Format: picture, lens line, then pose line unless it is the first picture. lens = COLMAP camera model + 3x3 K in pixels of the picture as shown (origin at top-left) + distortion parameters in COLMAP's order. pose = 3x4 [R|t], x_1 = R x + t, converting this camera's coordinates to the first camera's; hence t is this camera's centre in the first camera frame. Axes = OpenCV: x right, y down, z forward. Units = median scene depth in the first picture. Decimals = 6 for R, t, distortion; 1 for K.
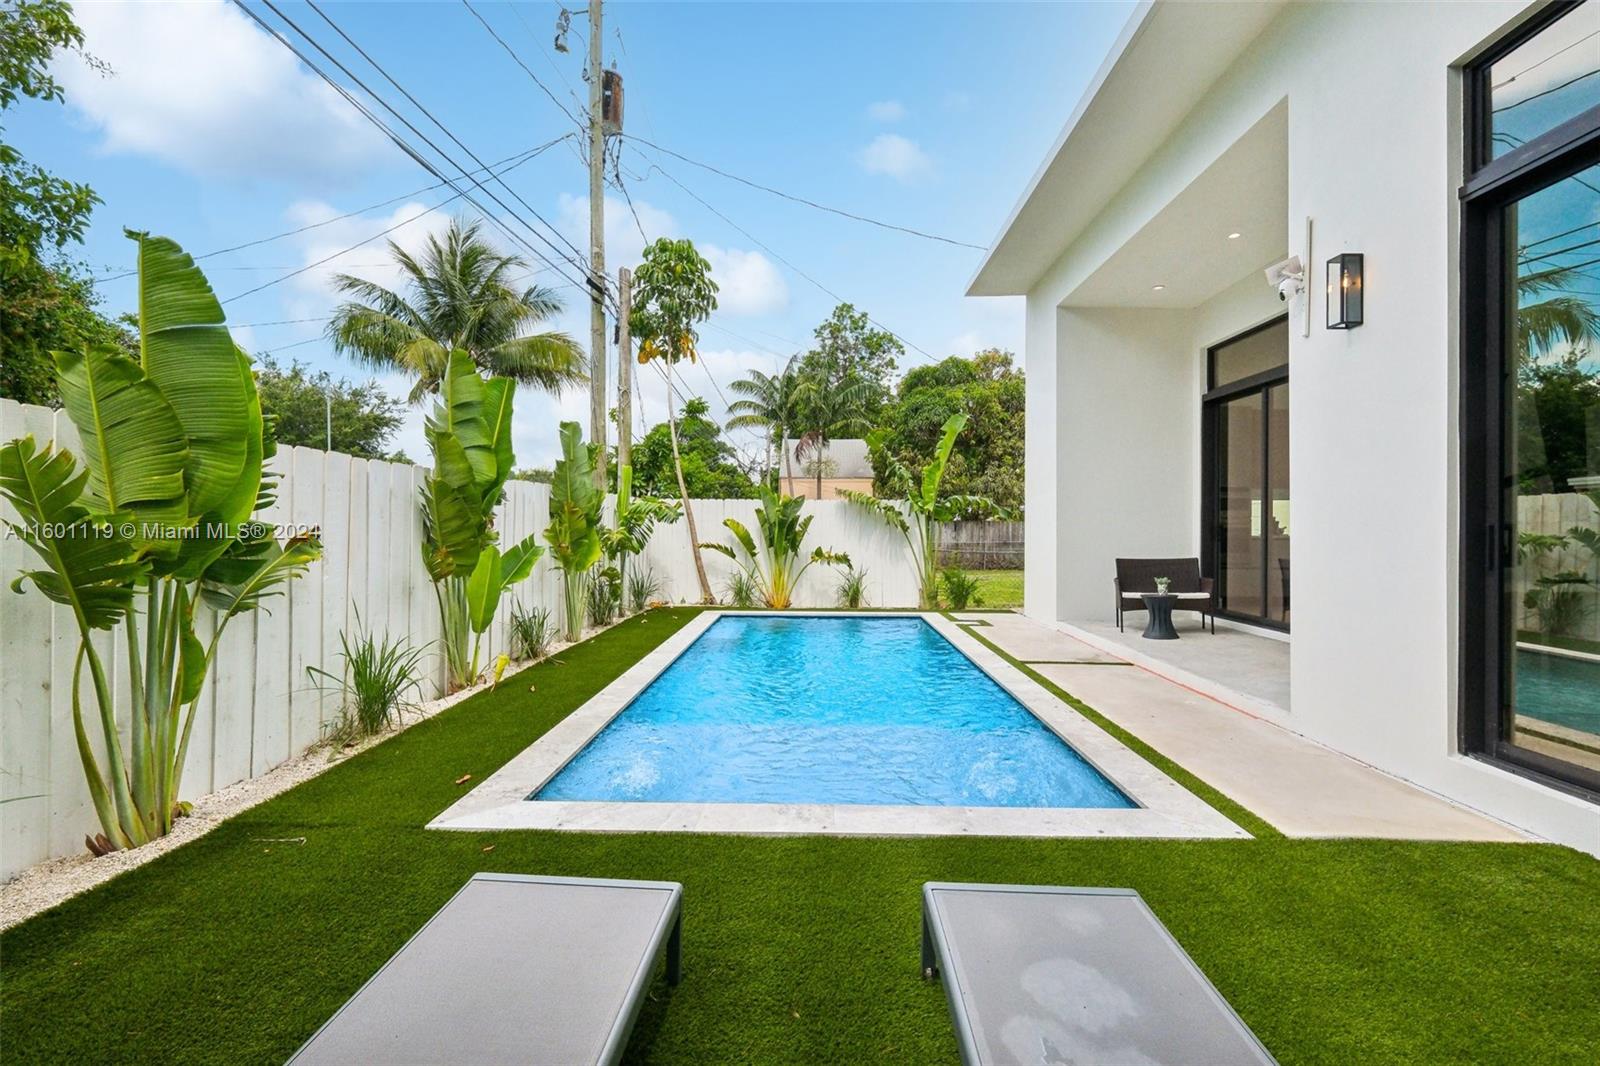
lens RADIAL K [[705.4, 0, 797.0], [0, 705.4, 525.2], [0, 0, 1]] dist [-0.001778, 0.001171]
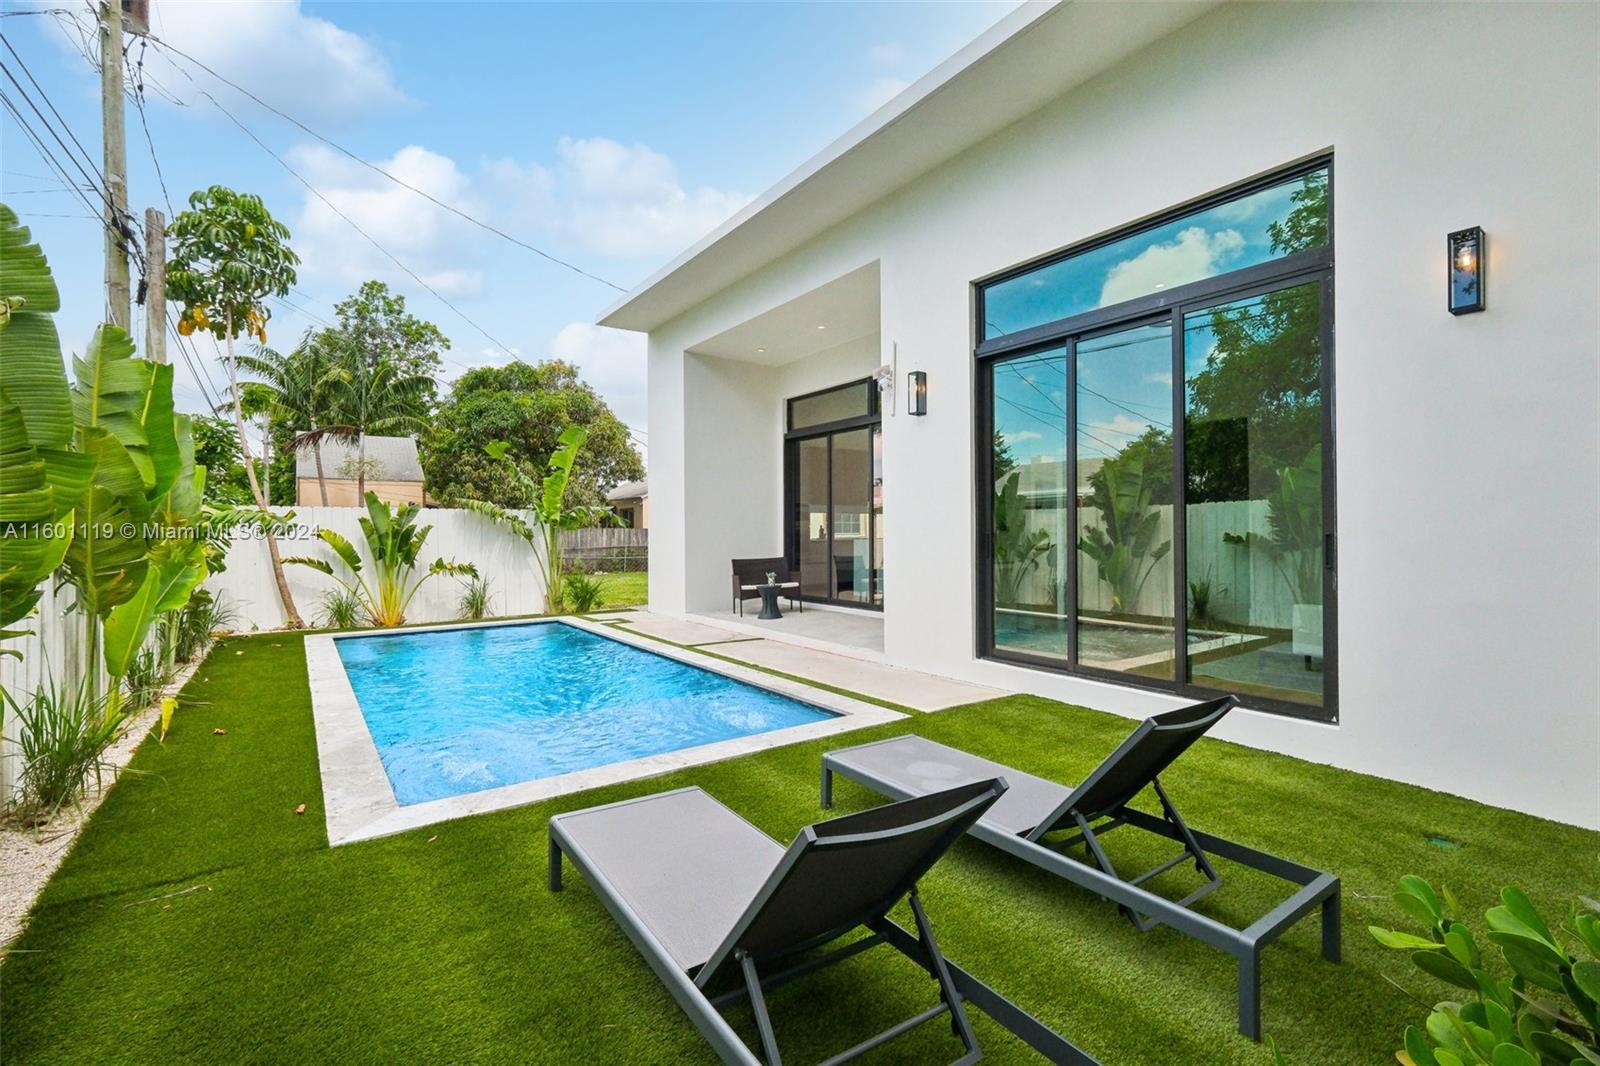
lens RADIAL K [[705.4, 0, 797.0], [0, 705.4, 525.2], [0, 0, 1]] dist [-0.001778, 0.001171]
pose [[0.797332, -0.003399, 0.603531, -0.161460], [0.008211, 0.999953, -0.005216, -0.004644], [-0.603485, 0.009115, 0.797322, -0.055139]]
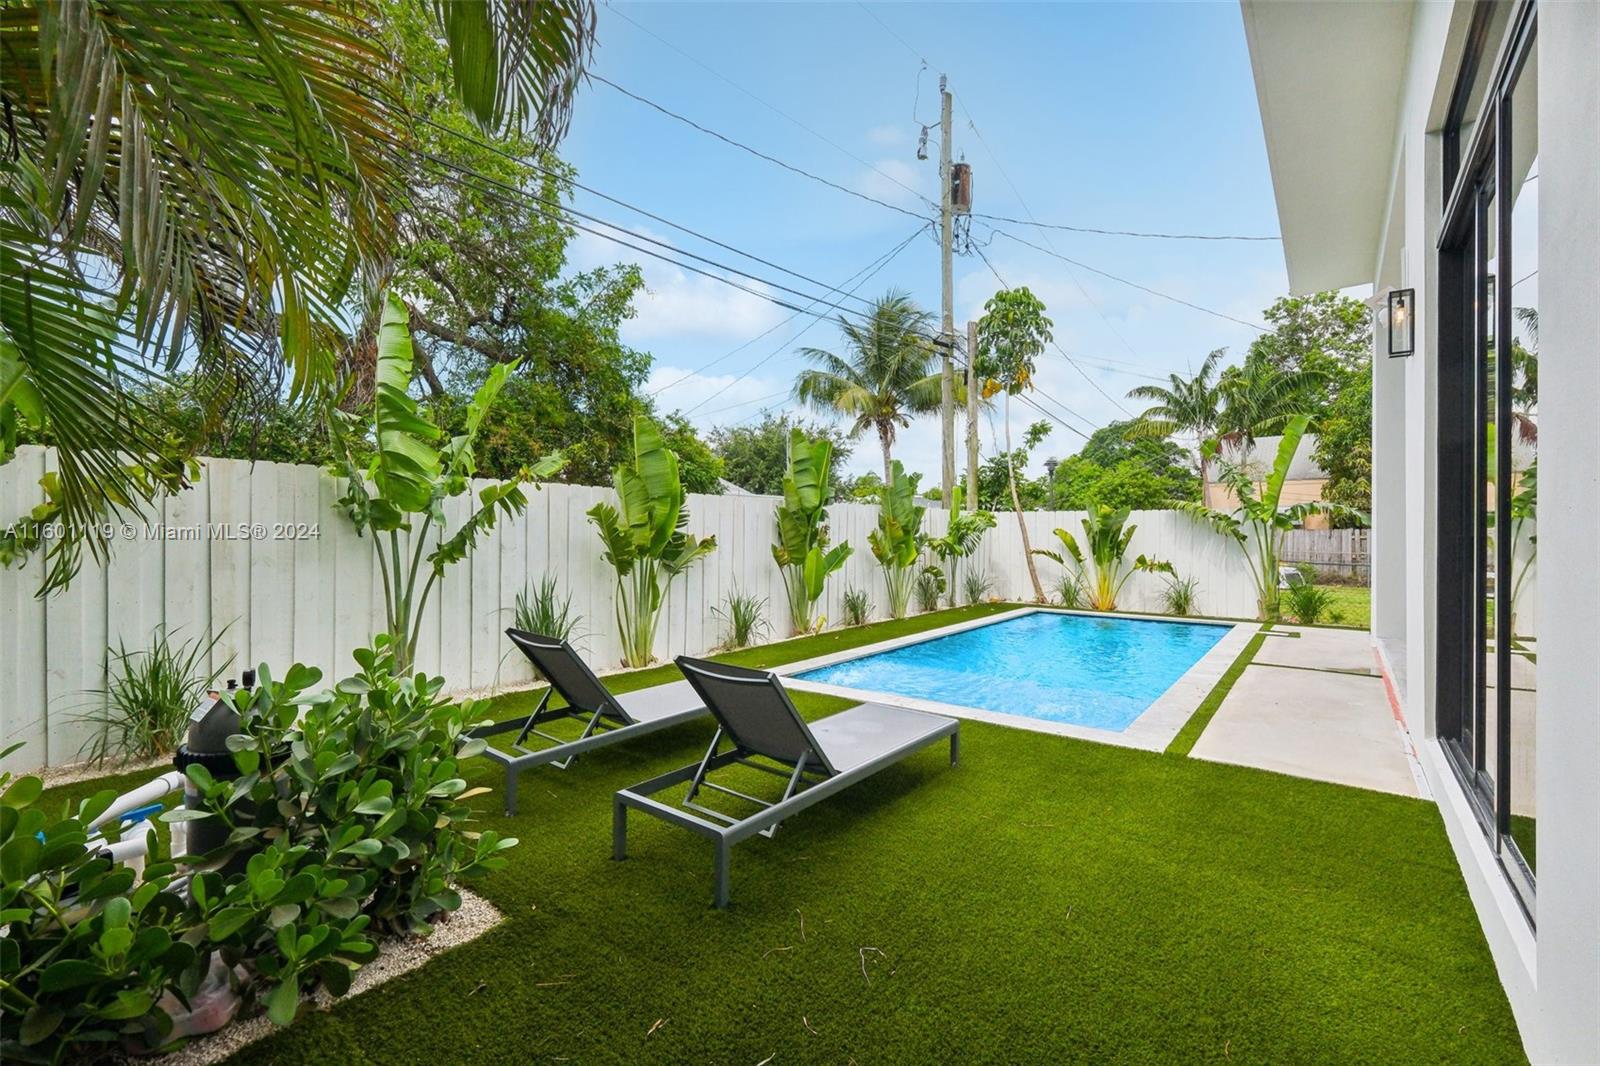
lens RADIAL K [[697.7, 0, 800.0], [0, 697.7, 533.0], [0, 0, 1]] dist [0.001295, 0.000221]
pose [[0.811659, -0.000320, -0.584132, 0.229664], [-0.000272, 1.000000, -0.000925, -0.000585], [0.584132, 0.000909, 0.811658, -0.153836]]
